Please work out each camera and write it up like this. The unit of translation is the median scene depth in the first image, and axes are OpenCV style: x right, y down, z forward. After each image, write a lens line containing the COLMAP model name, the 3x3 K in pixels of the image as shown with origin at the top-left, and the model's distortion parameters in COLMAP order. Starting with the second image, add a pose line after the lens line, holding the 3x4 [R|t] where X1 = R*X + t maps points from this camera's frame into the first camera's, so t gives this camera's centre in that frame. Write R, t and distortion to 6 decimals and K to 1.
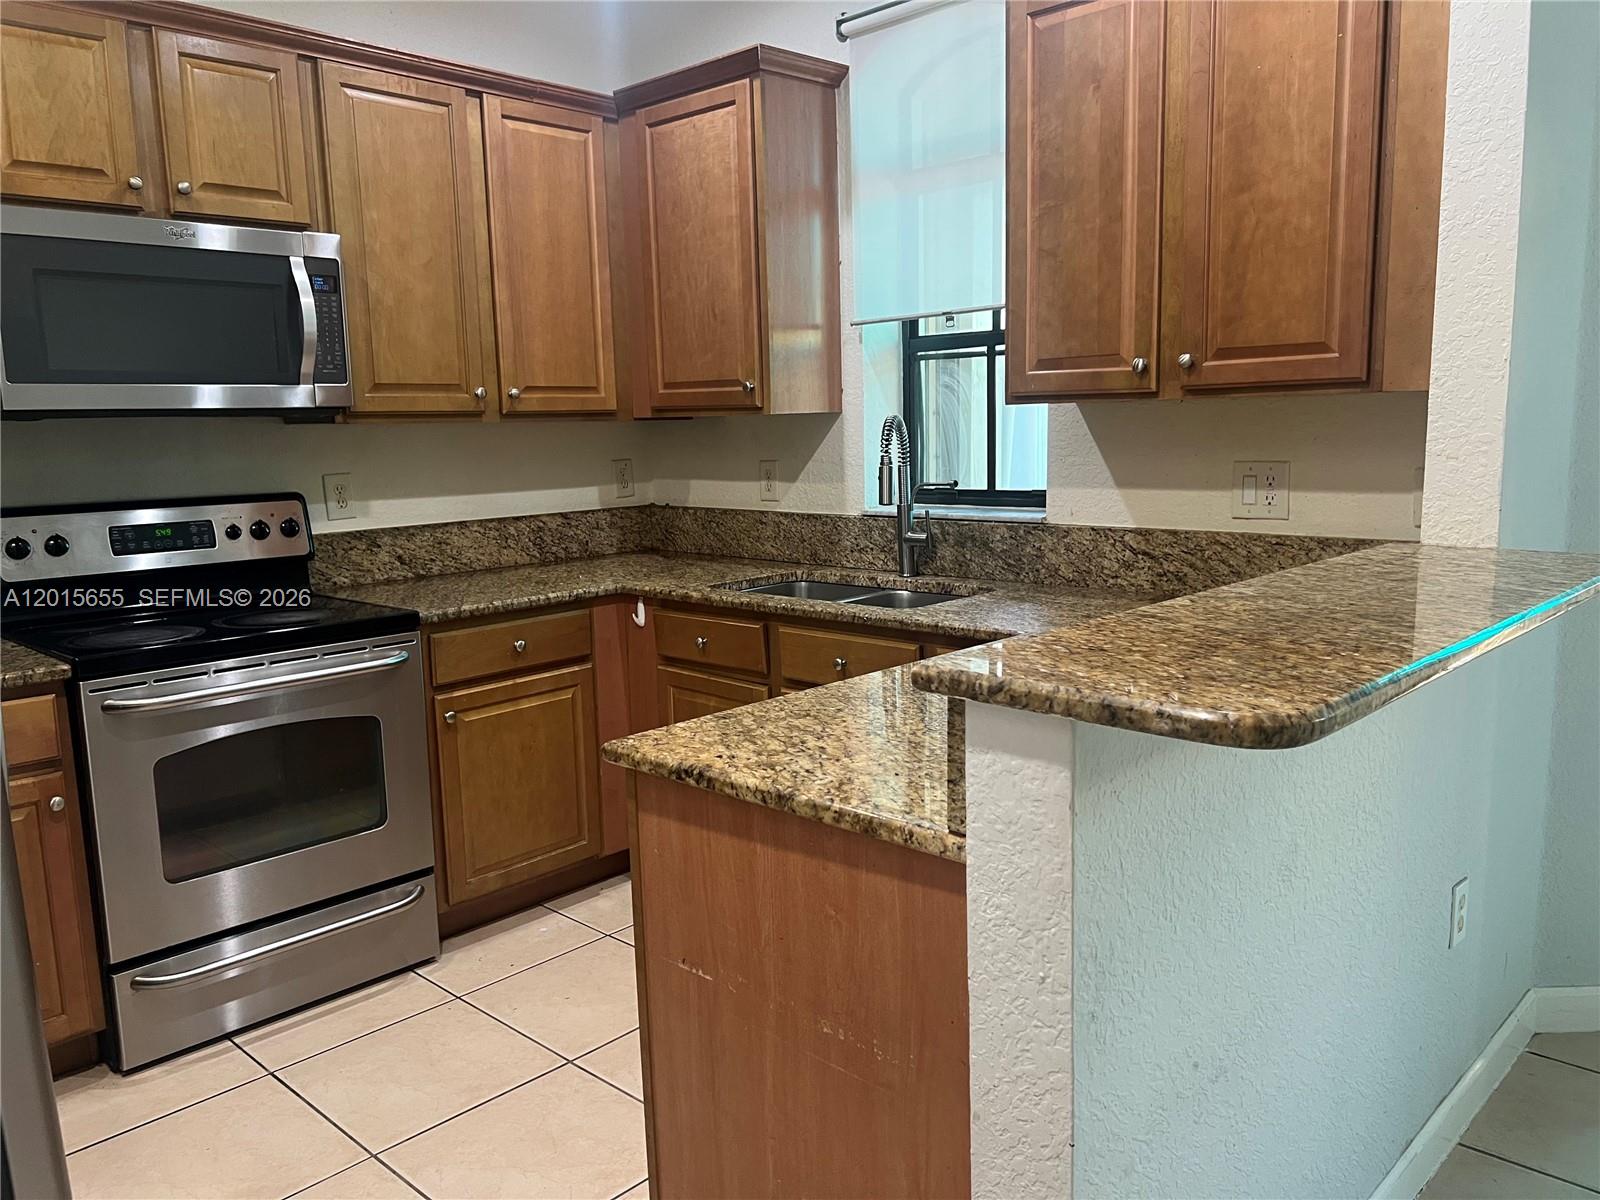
lens RADIAL K [[1202.3, 0, 802.3], [0, 1202.3, 605.9], [0, 0, 1]] dist [0.050397, -0.049149]
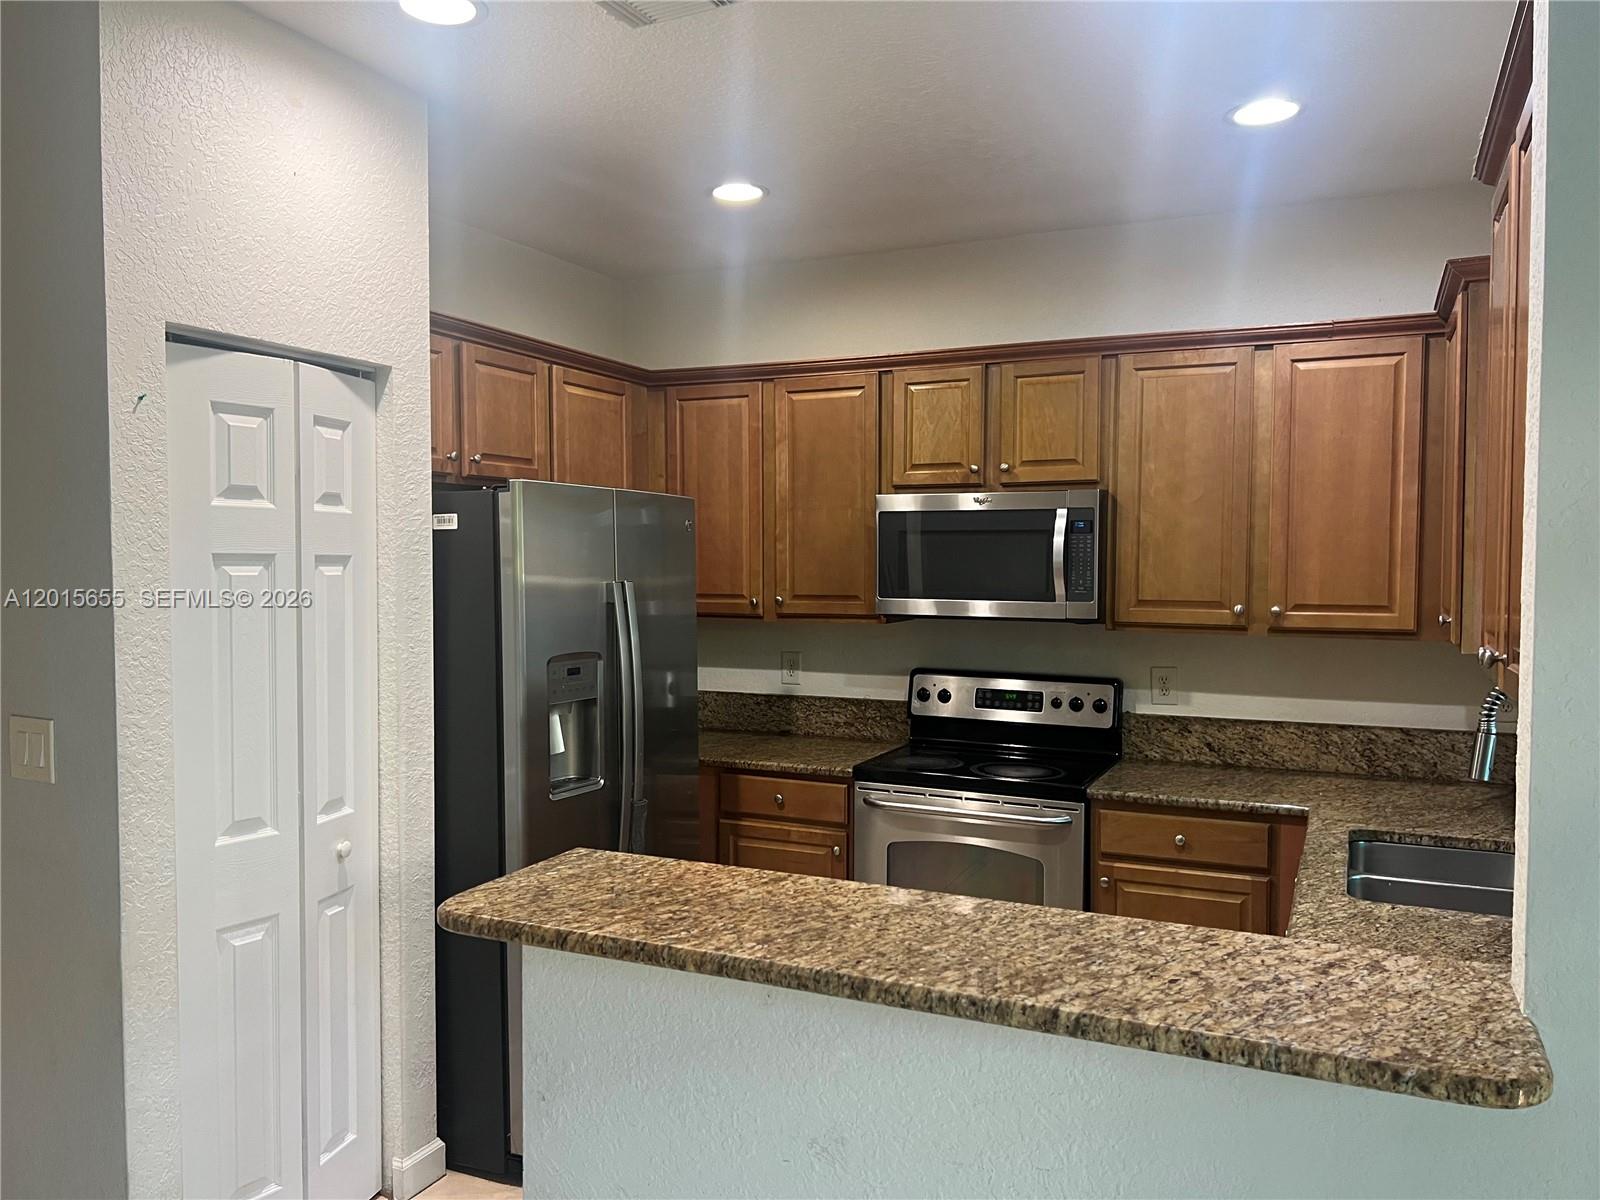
lens RADIAL K [[1202.3, 0, 800.1], [0, 1202.3, 611.8], [0, 0, 1]] dist [0.050397, -0.049149]
pose [[0.332736, 0.067853, -0.940576, 0.672433], [-0.159009, 0.987164, 0.014963, -0.132789], [0.929518, 0.144581, 0.339254, 0.261900]]
